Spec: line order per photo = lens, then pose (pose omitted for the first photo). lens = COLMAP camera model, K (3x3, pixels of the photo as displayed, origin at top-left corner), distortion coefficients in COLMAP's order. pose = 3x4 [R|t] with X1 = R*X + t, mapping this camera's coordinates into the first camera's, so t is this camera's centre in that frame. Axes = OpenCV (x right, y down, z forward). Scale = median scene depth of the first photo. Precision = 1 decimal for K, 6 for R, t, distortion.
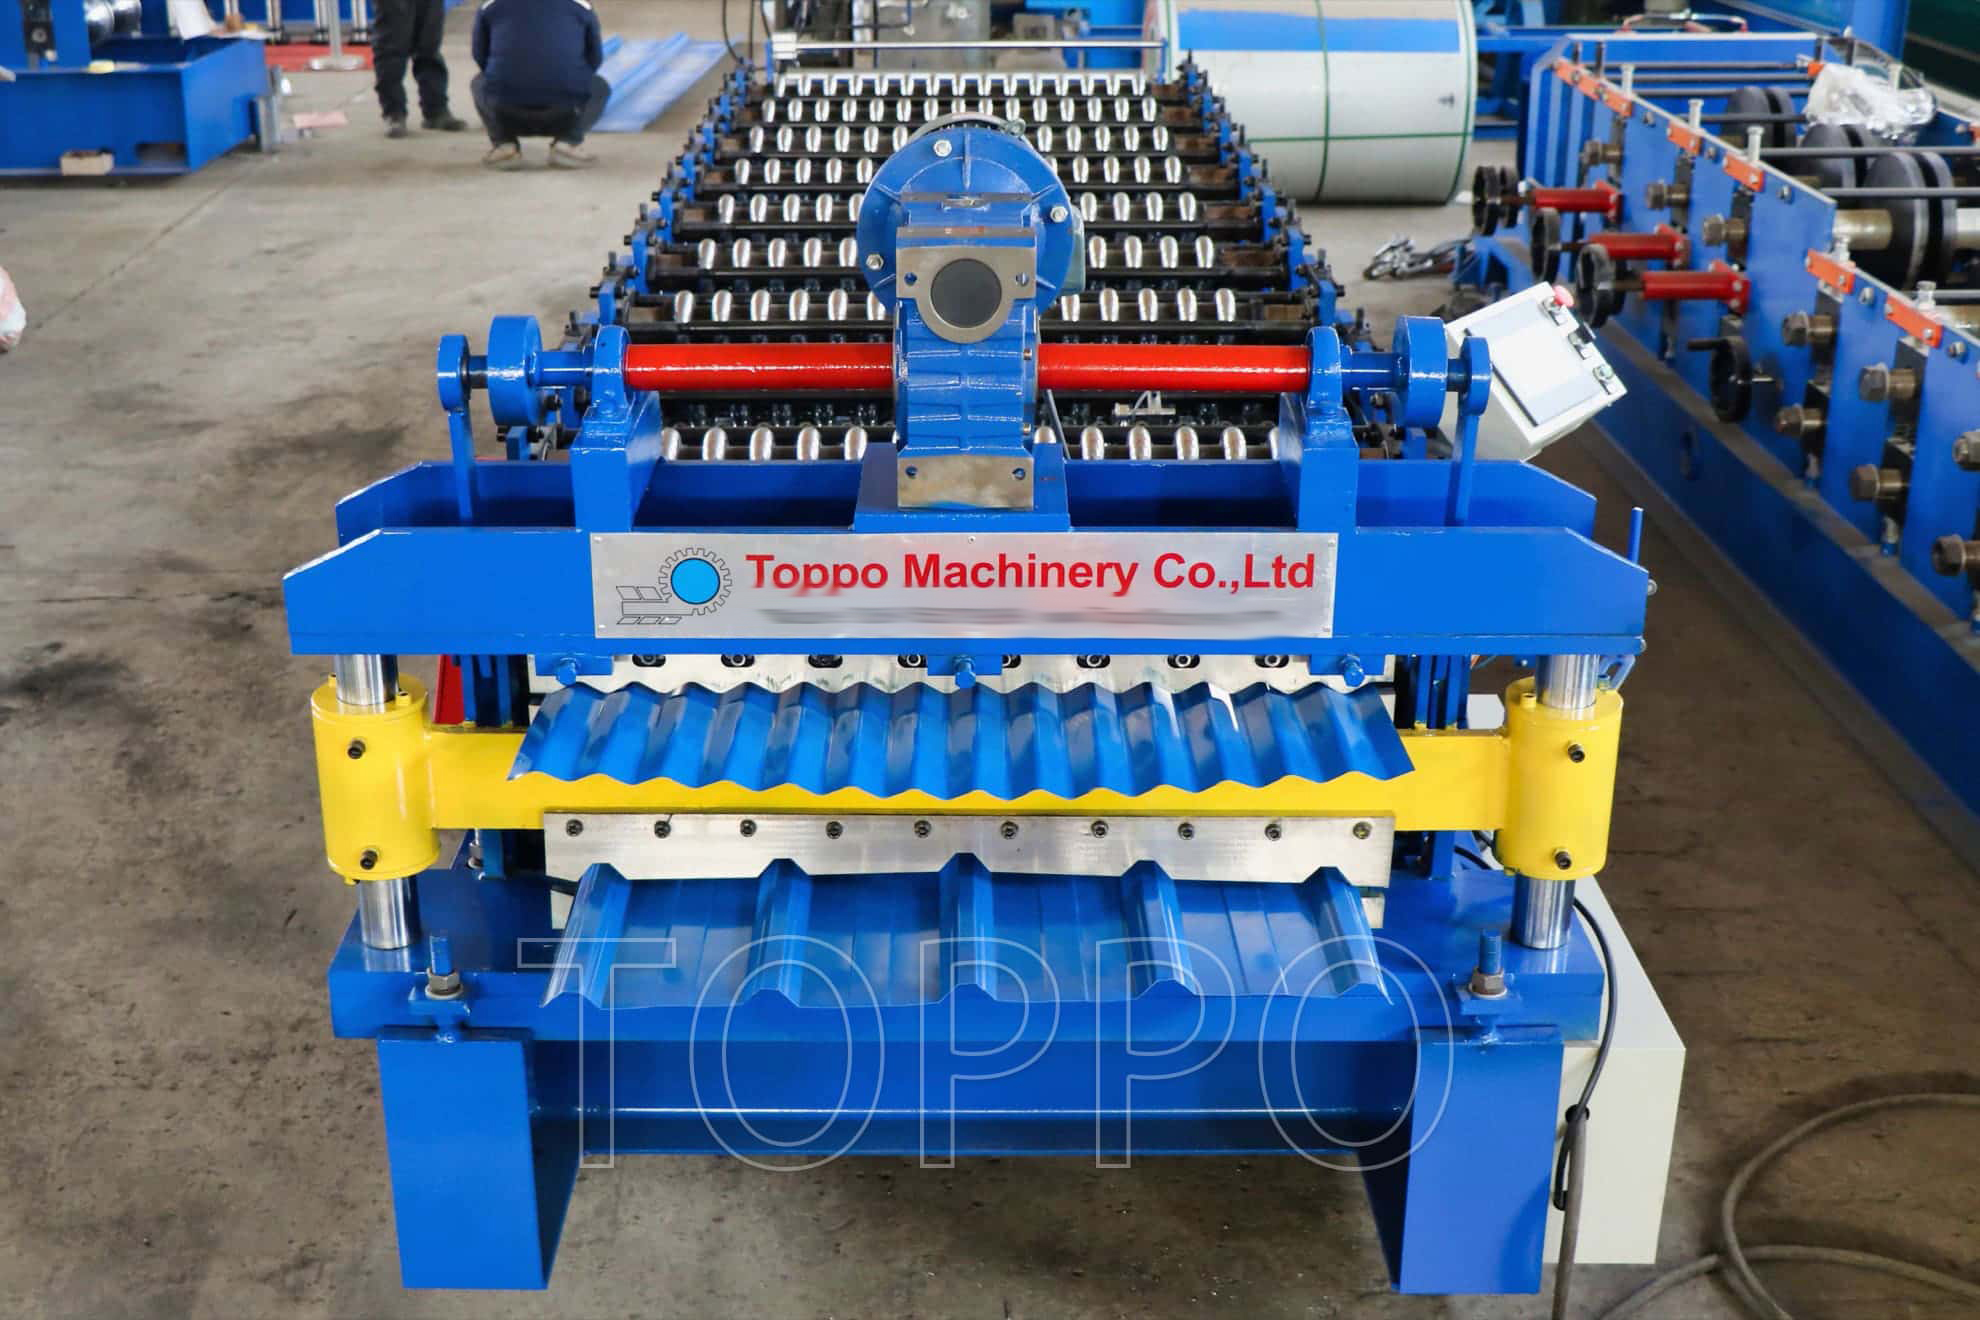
lens RADIAL K [[2241.1, 0, 990.0], [0, 2241.1, 660.0], [0, 0, 1]] dist [0.118990, -0.002356]
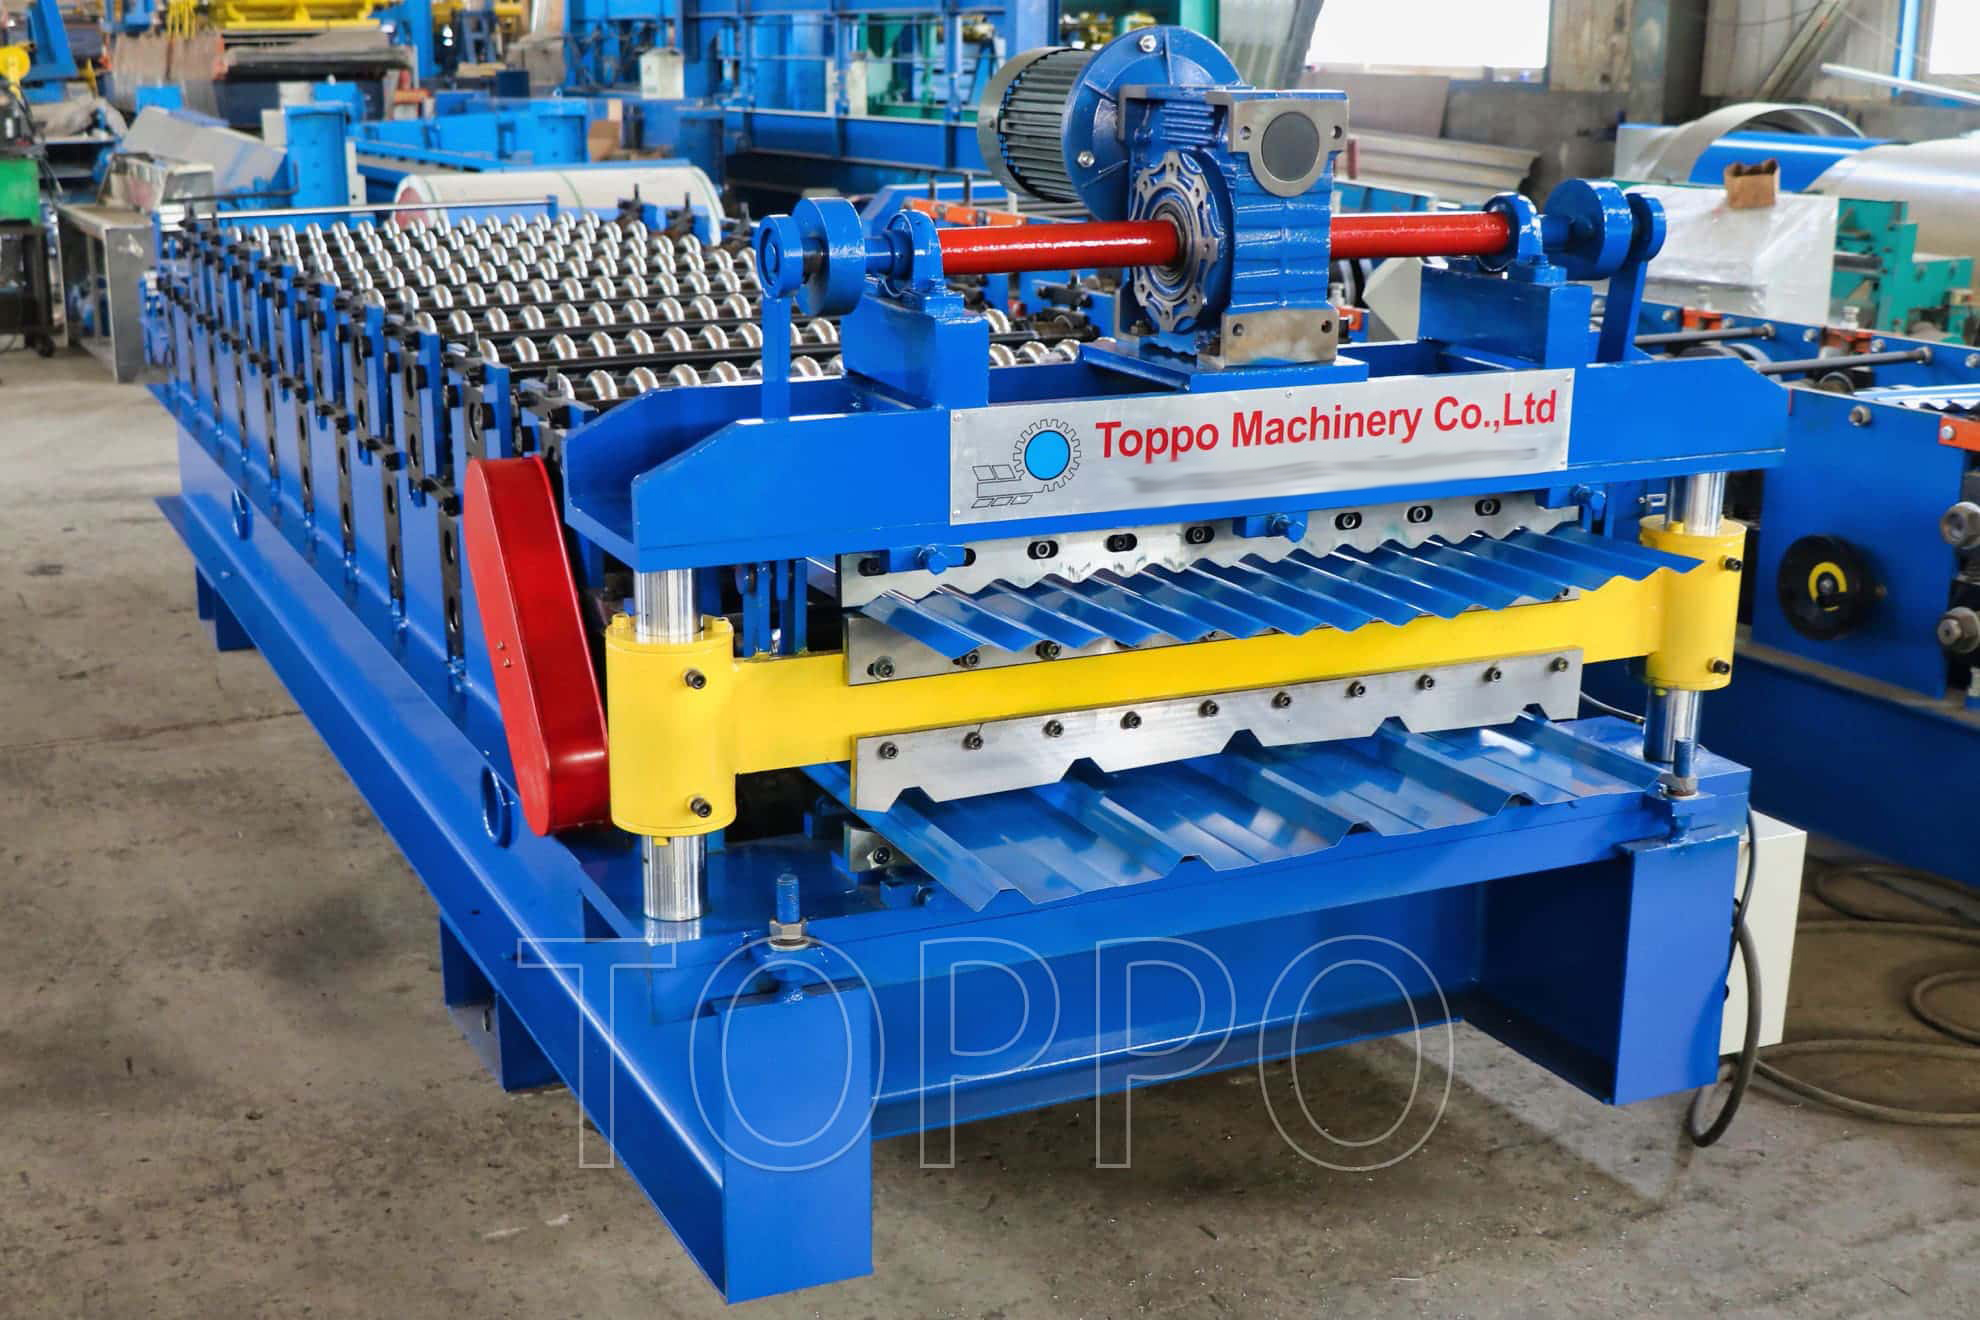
lens RADIAL K [[2241.1, 0, 990.0], [0, 2241.1, 660.0], [0, 0, 1]] dist [0.118990, -0.002356]
pose [[0.903774, -0.105195, 0.414880, -0.567776], [0.150826, 0.985423, -0.078698, 0.125675], [-0.400554, 0.133700, 0.906466, 0.137531]]
